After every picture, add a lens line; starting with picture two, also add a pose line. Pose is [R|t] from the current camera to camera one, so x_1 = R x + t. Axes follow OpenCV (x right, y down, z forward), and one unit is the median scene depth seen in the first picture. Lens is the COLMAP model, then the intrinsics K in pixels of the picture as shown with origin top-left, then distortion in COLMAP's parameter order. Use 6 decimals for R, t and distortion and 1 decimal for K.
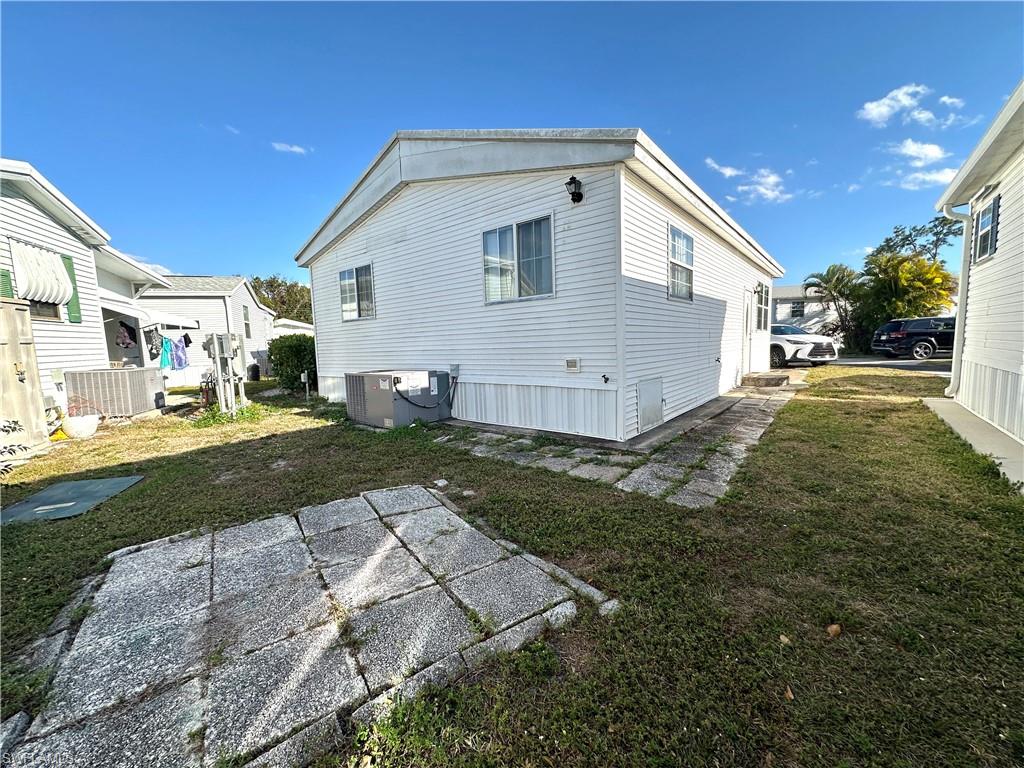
lens RADIAL K [[410.8, 0, 512.9], [0, 410.8, 383.7], [0, 0, 1]] dist [0.000145, 0.000783]
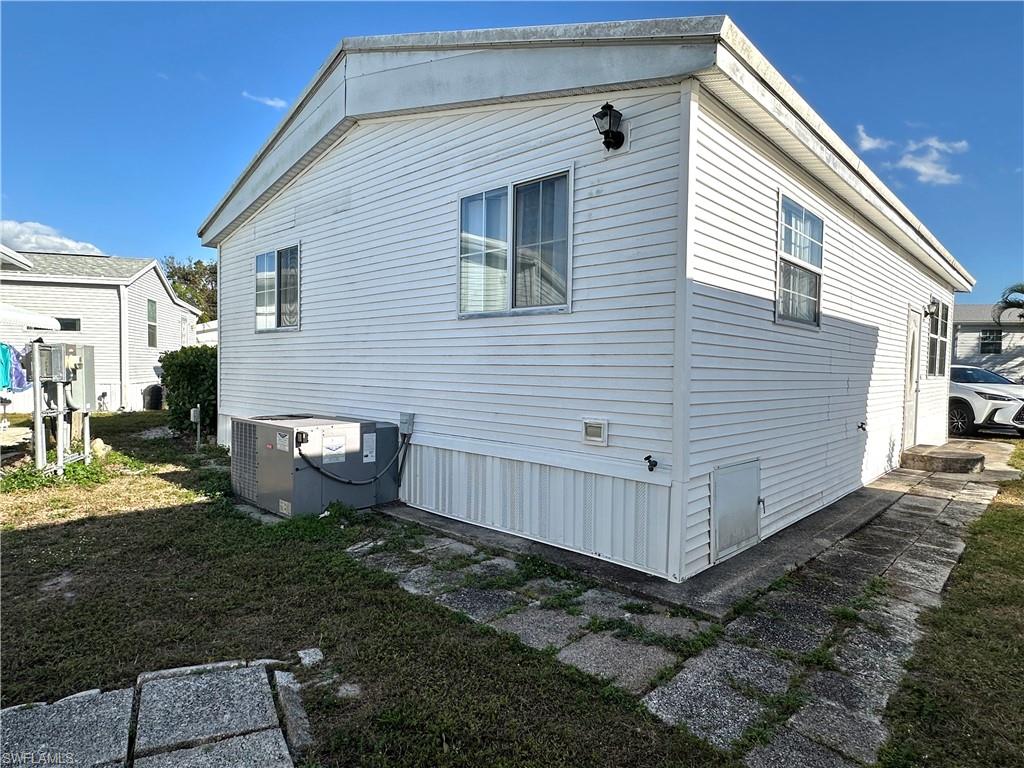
lens RADIAL K [[590.9, 0, 511.4], [0, 590.9, 389.1], [0, 0, 1]] dist [0.001495, 0.001346]
pose [[0.996212, 0.052620, -0.069224, 0.077687], [-0.056751, 0.996636, -0.059129, -0.046079], [0.065880, 0.062834, 0.995847, 0.169813]]
